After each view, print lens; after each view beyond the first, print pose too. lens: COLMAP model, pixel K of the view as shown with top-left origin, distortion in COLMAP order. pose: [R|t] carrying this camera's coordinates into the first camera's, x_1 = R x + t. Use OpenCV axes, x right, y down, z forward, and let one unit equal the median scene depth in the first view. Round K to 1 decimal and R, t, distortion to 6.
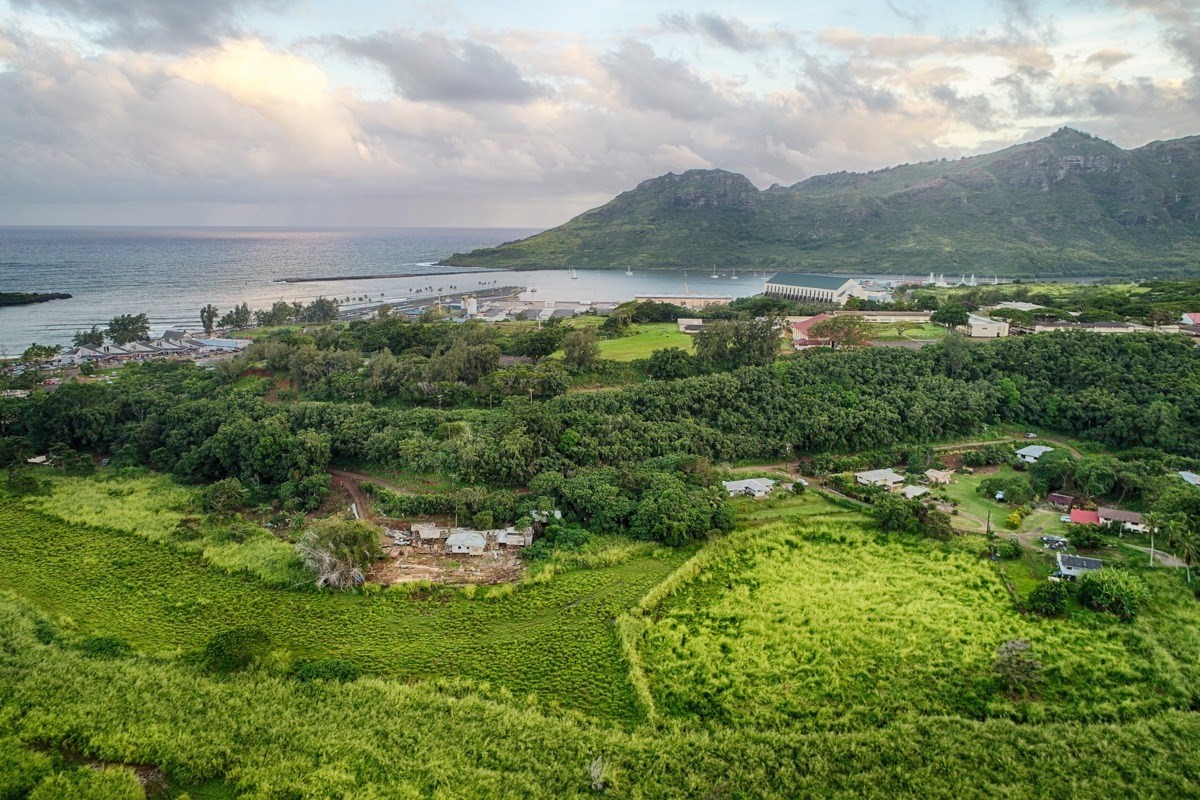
lens RADIAL K [[813.2, 0, 602.5], [0, 813.2, 404.5], [0, 0, 1]] dist [-0.004192, 0.008744]
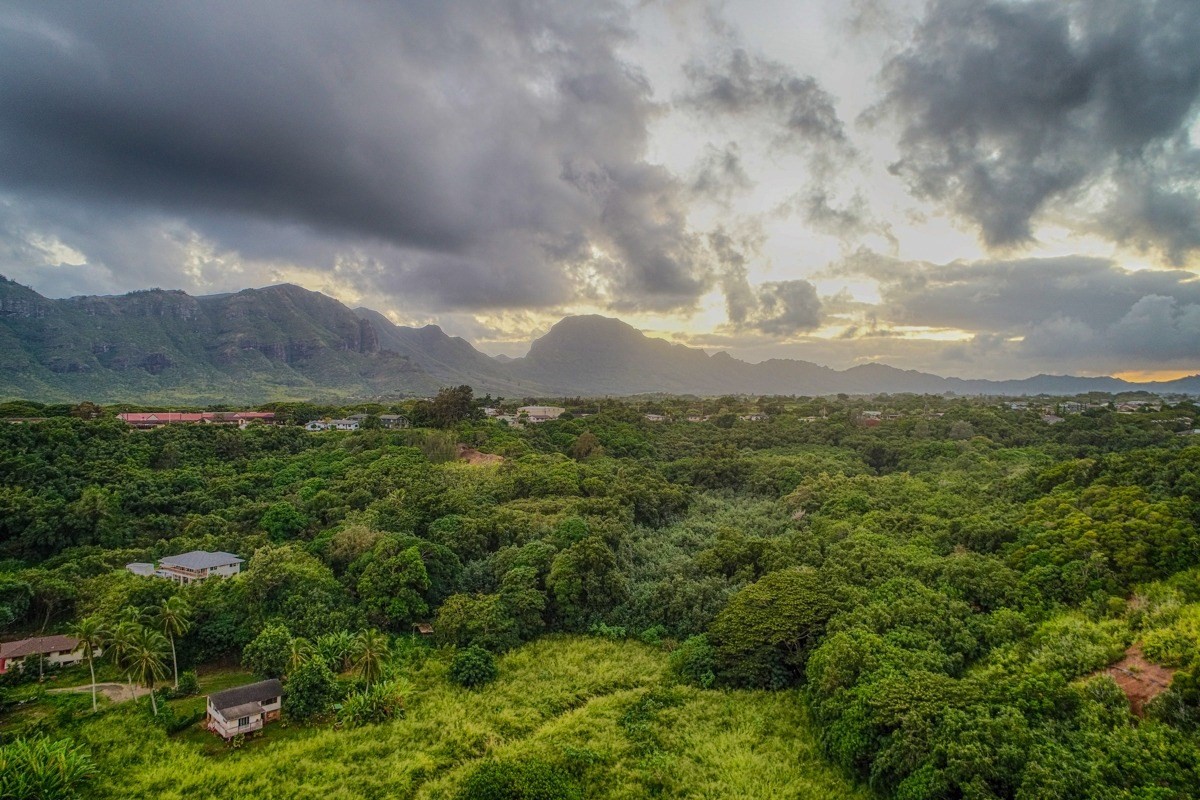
lens RADIAL K [[813.2, 0, 600.1], [0, 813.2, 399.9], [0, 0, 1]] dist [-0.004192, 0.008744]
pose [[0.413324, -0.002319, 0.910581, 0.192537], [0.184565, 0.979453, -0.081282, 0.061694], [-0.891683, 0.201657, 0.405260, 0.258678]]
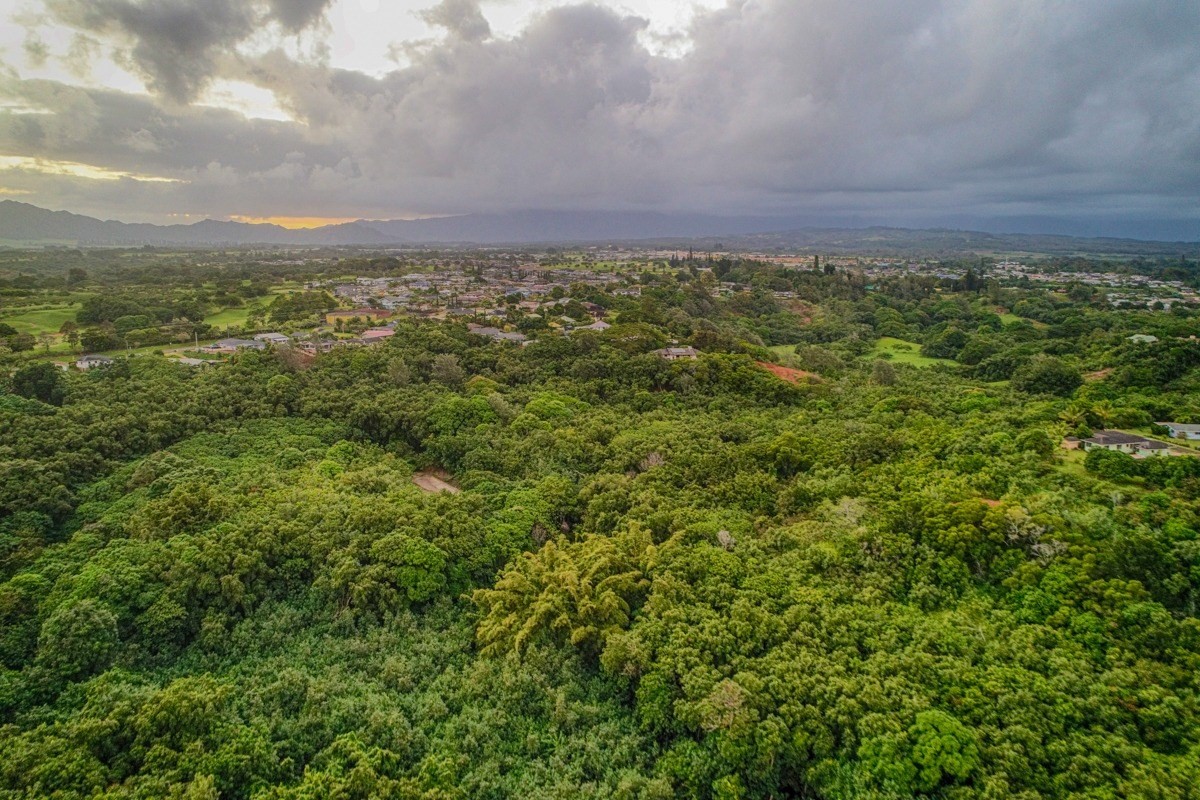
lens RADIAL K [[813.2, 0, 602.6], [0, 813.2, 400.0], [0, 0, 1]] dist [-0.004192, 0.008744]
pose [[-0.496409, -0.164885, 0.852286, 0.768013], [0.173514, 0.943137, 0.283523, -0.117839], [-0.850571, 0.288627, -0.439572, 0.600999]]
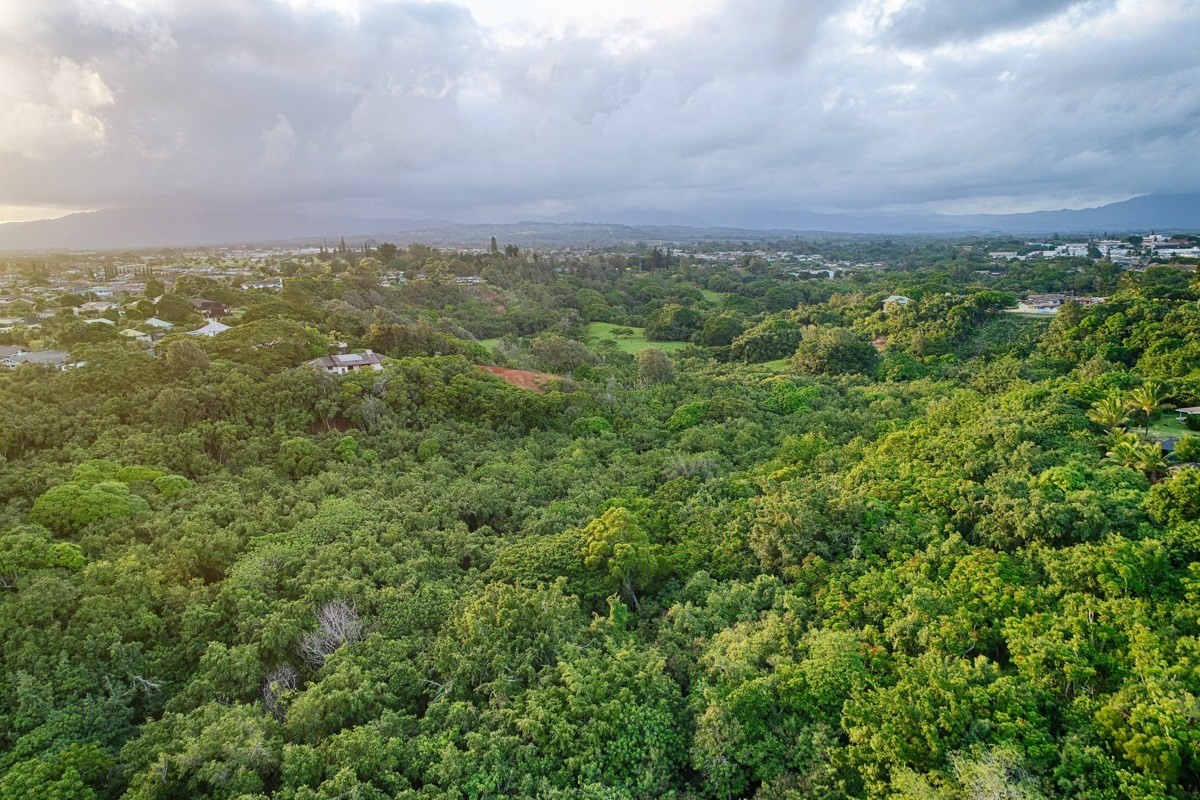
lens RADIAL K [[813.2, 0, 603.6], [0, 813.2, 404.0], [0, 0, 1]] dist [-0.004192, 0.008744]
pose [[-0.804274, -0.098329, 0.586067, 1.137341], [0.144855, 0.924029, 0.353820, -0.013302], [-0.576333, 0.369463, -0.728929, 0.371250]]
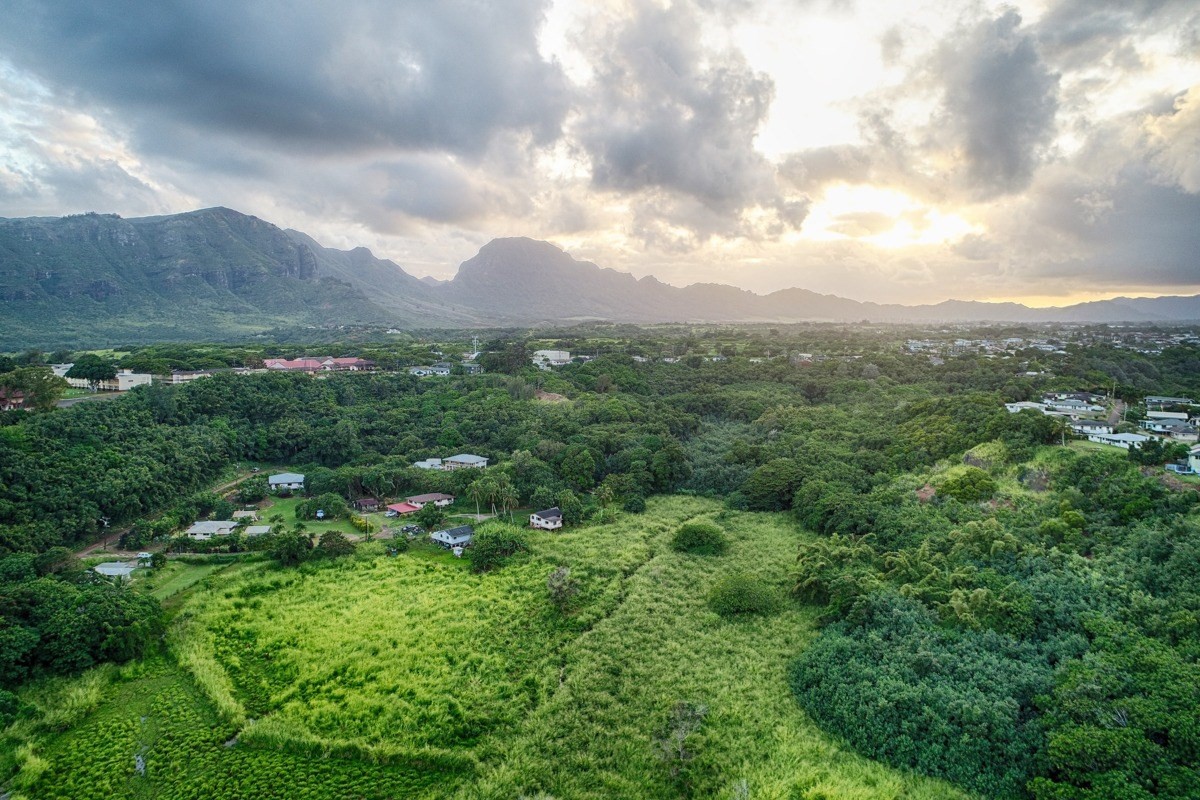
lens RADIAL K [[813.2, 0, 601.8], [0, 813.2, 405.6], [0, 0, 1]] dist [-0.004192, 0.008744]
pose [[0.325771, -0.096878, 0.940472, -0.311856], [0.186877, 0.981709, 0.036394, 0.002866], [-0.926796, 0.163897, 0.337917, 0.232822]]
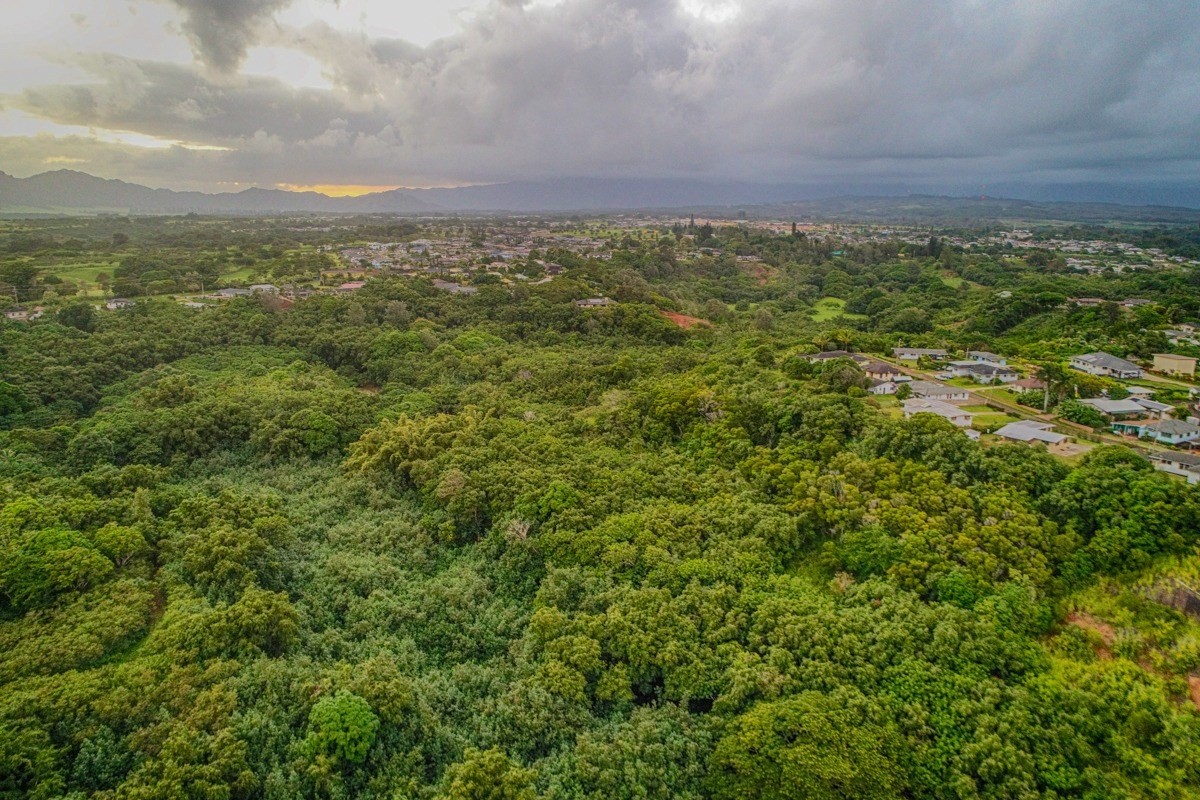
lens RADIAL K [[813.2, 0, 602.9], [0, 813.2, 393.9], [0, 0, 1]] dist [-0.004192, 0.008744]
pose [[-0.452560, -0.196395, 0.869838, 0.441343], [0.177571, 0.936063, 0.303735, -0.108288], [-0.873875, 0.291916, -0.388751, 0.553631]]
